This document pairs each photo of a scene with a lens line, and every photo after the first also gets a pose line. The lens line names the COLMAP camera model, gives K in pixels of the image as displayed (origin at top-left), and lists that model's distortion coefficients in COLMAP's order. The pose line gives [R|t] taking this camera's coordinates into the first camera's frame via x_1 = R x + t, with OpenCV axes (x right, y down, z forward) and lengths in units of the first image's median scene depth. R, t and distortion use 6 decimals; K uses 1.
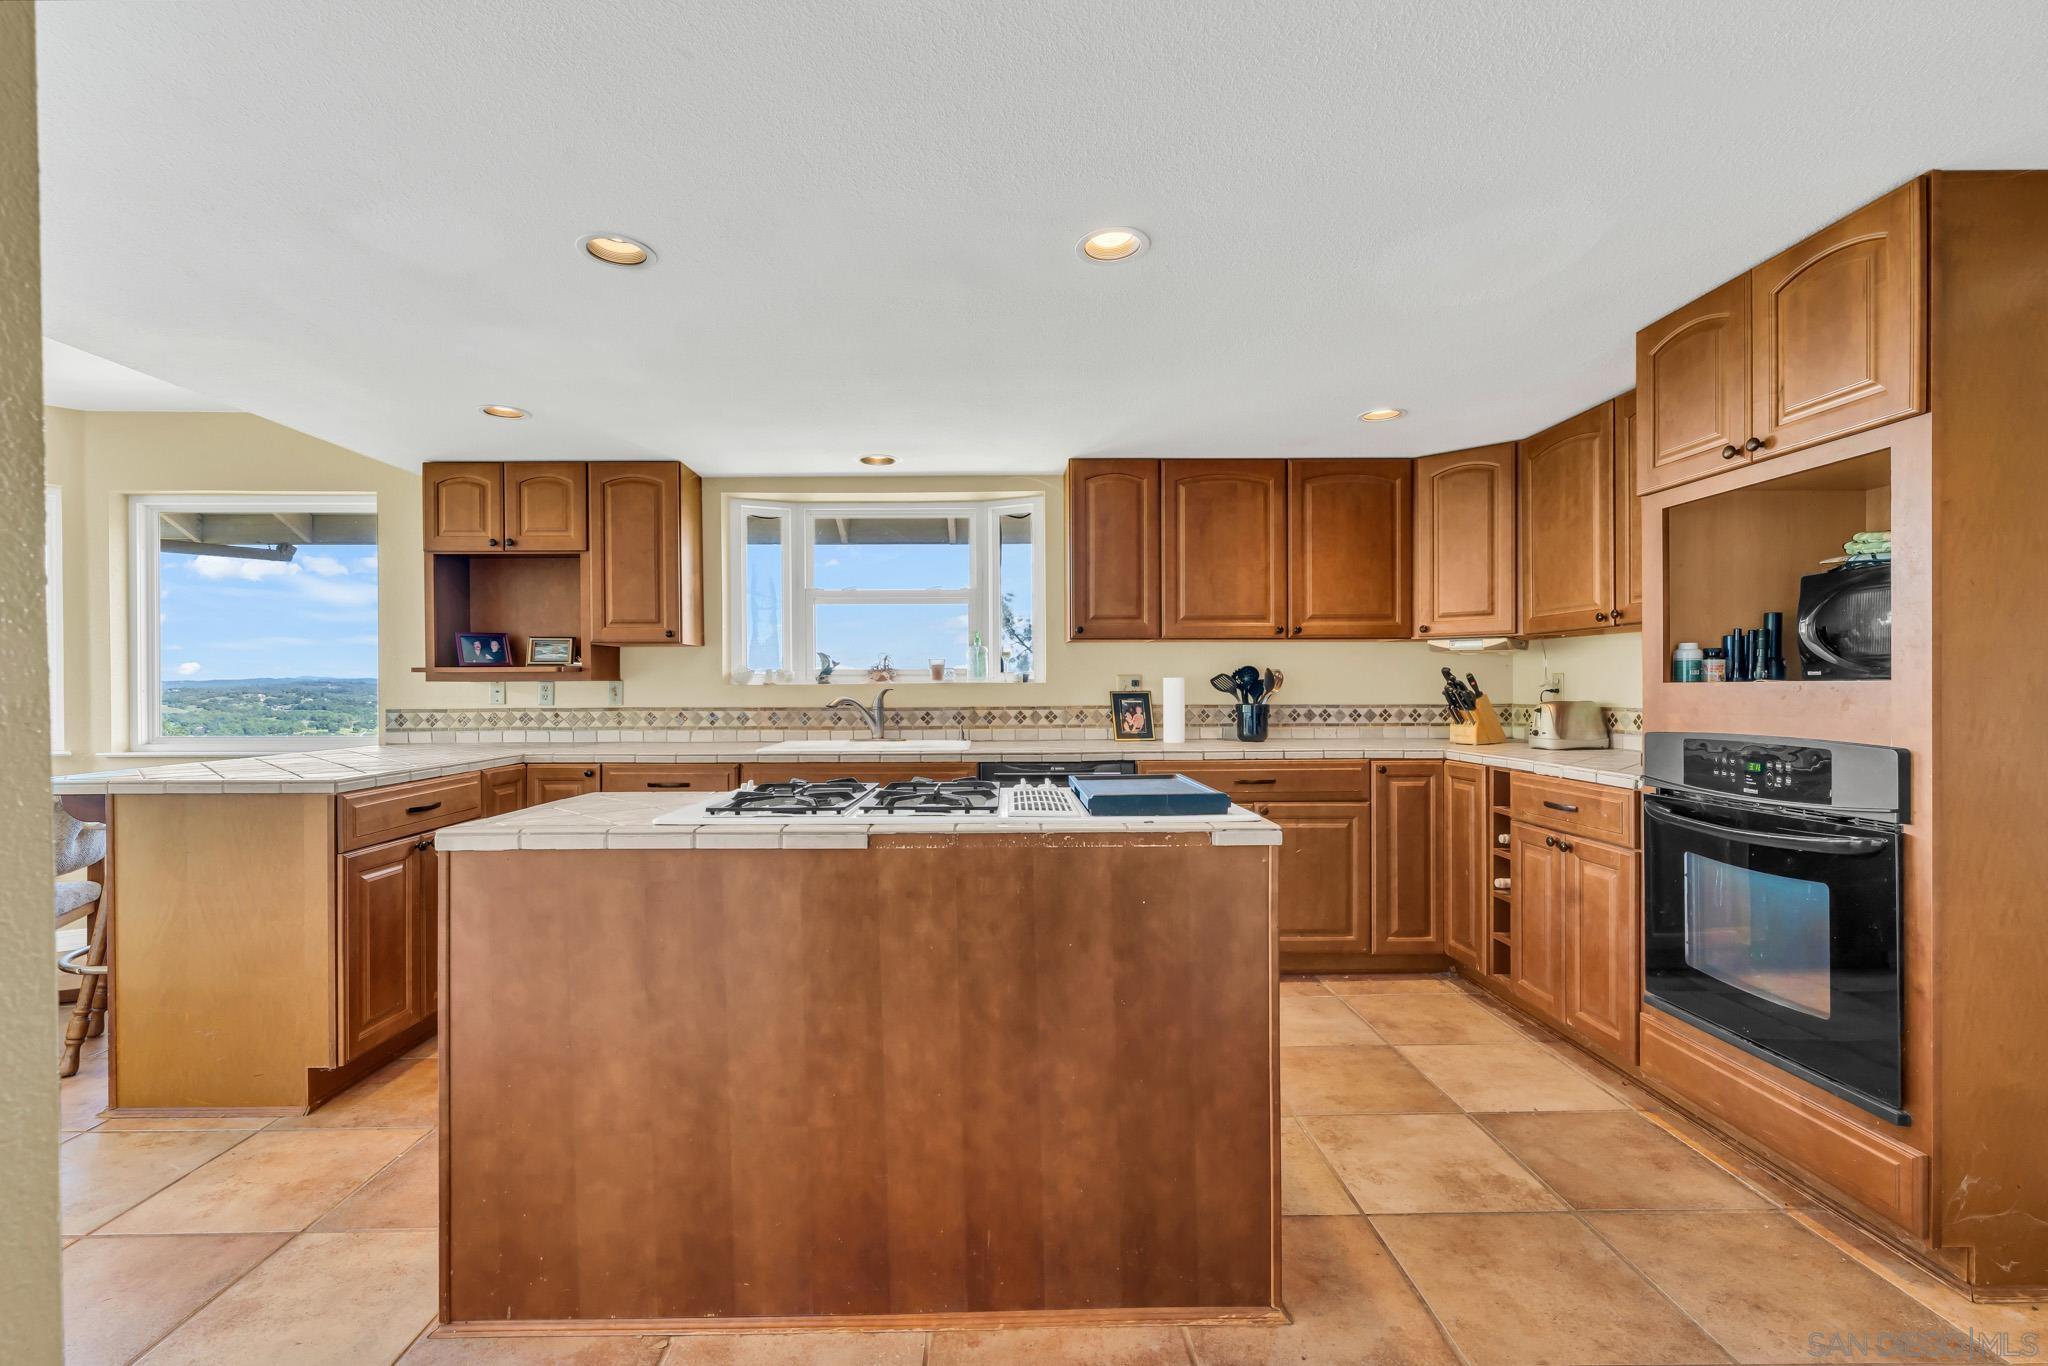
lens RADIAL K [[891.0, 0, 1006.5], [0, 891.0, 694.5], [0, 0, 1]] dist [-0.001402, -0.000118]
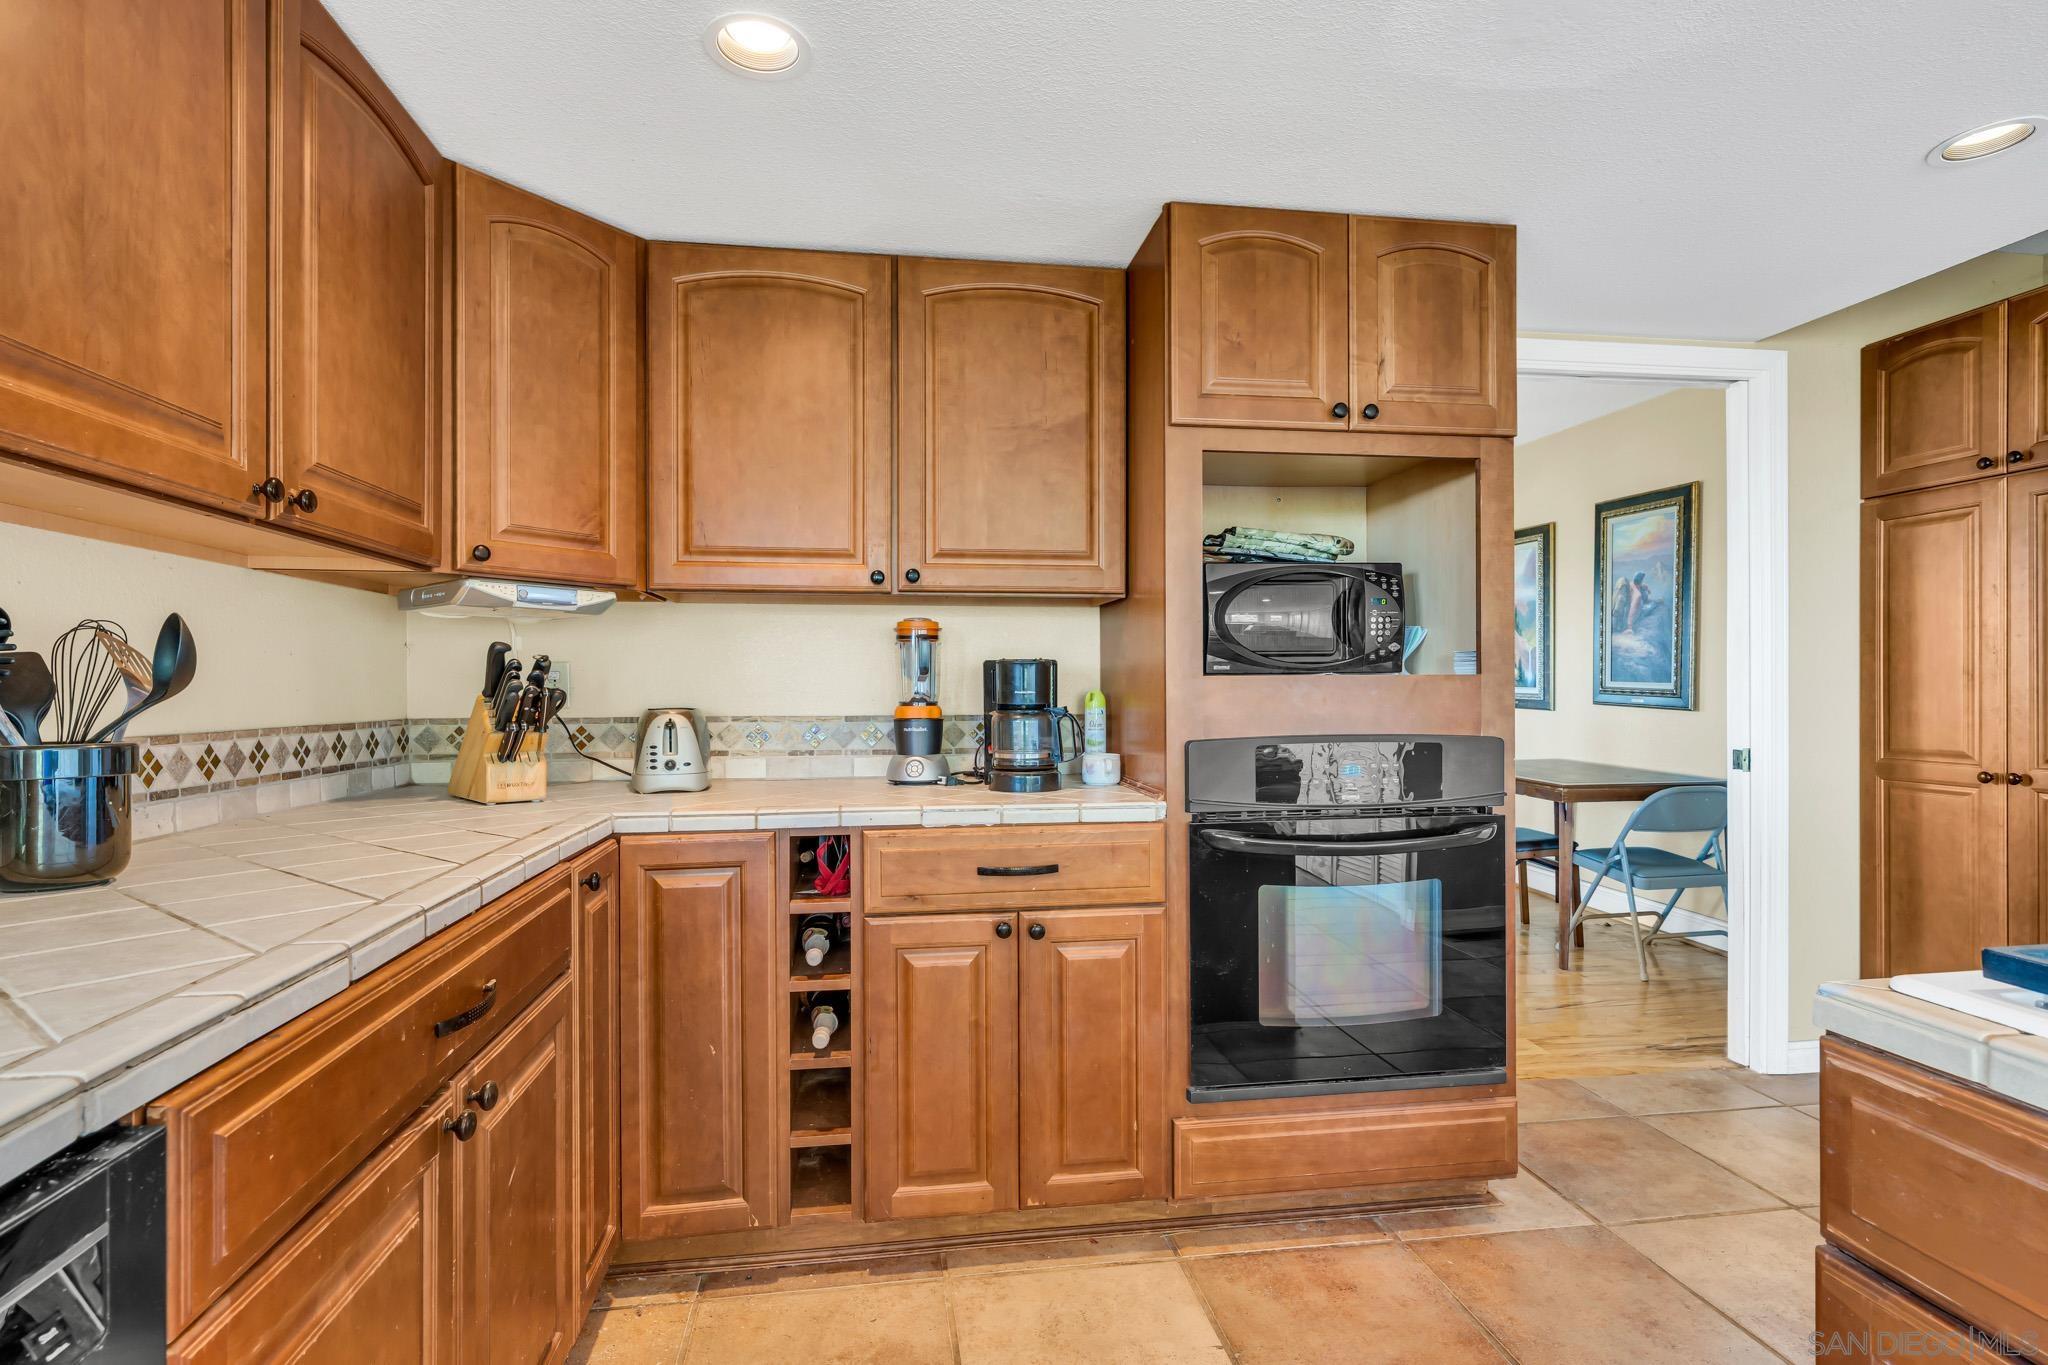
lens RADIAL K [[993.9, 0, 1020.0], [0, 993.9, 684.6], [0, 0, 1]] dist [0.002592, -0.000650]
pose [[-0.131938, 0.006185, 0.991239, -0.057280], [0.012944, 0.999906, -0.004516, -0.001973], [-0.991173, 0.012235, -0.132005, 0.774987]]
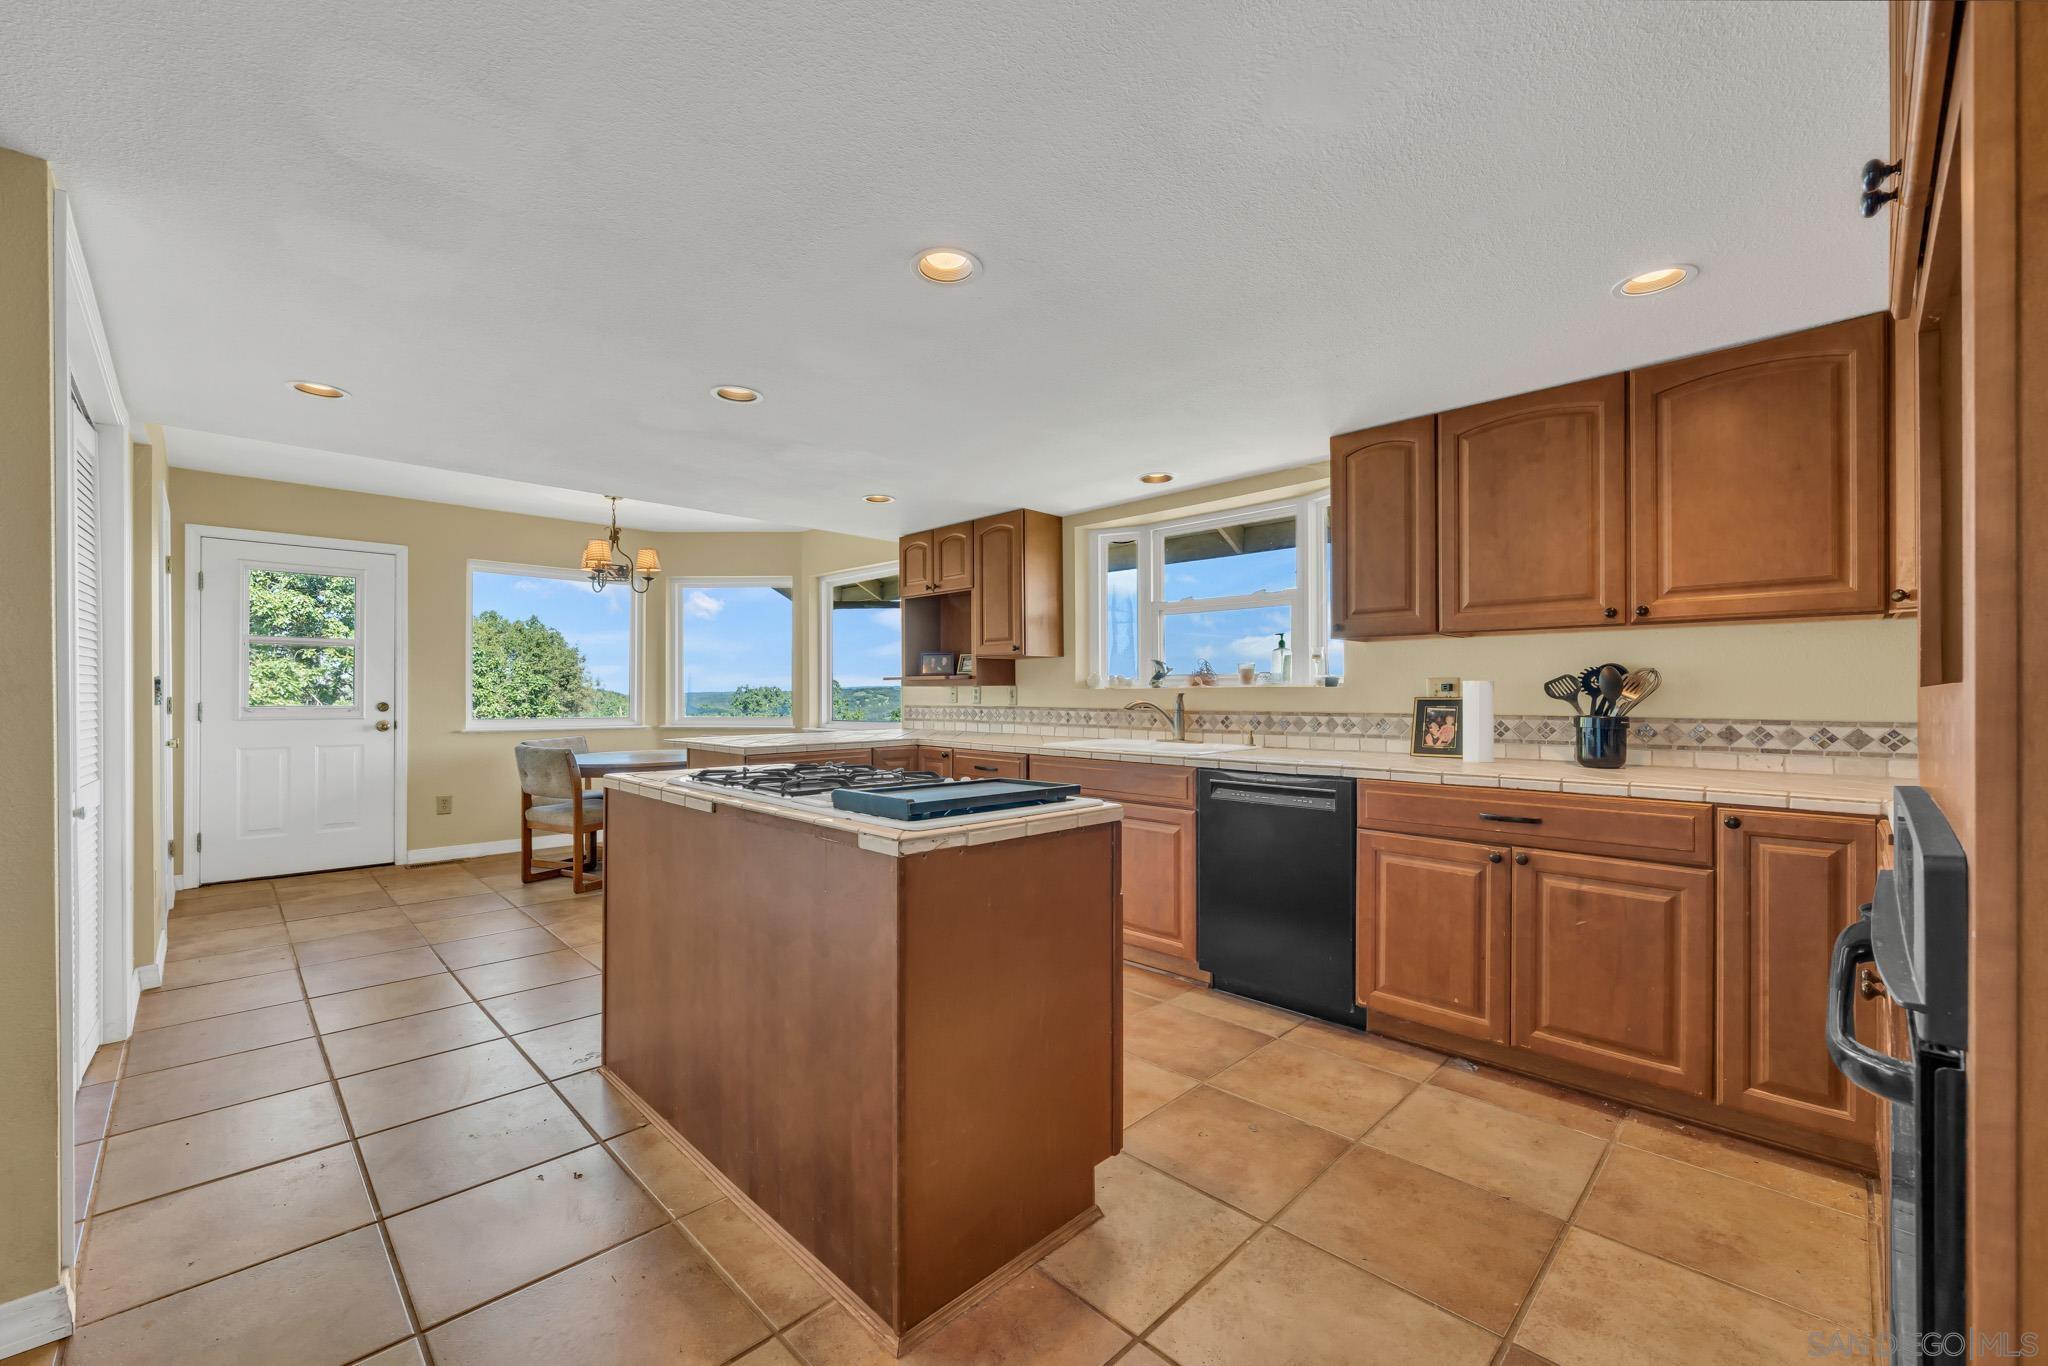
lens RADIAL K [[816.7, 0, 1022.2], [0, 816.7, 691.5], [0, 0, 1]] dist [-0.001635, -0.000479]
pose [[0.697538, 0.002796, -0.716542, 0.436648], [-0.005581, 0.999983, -0.001530, -0.005708], [0.716526, 0.005066, 0.697542, 0.199374]]
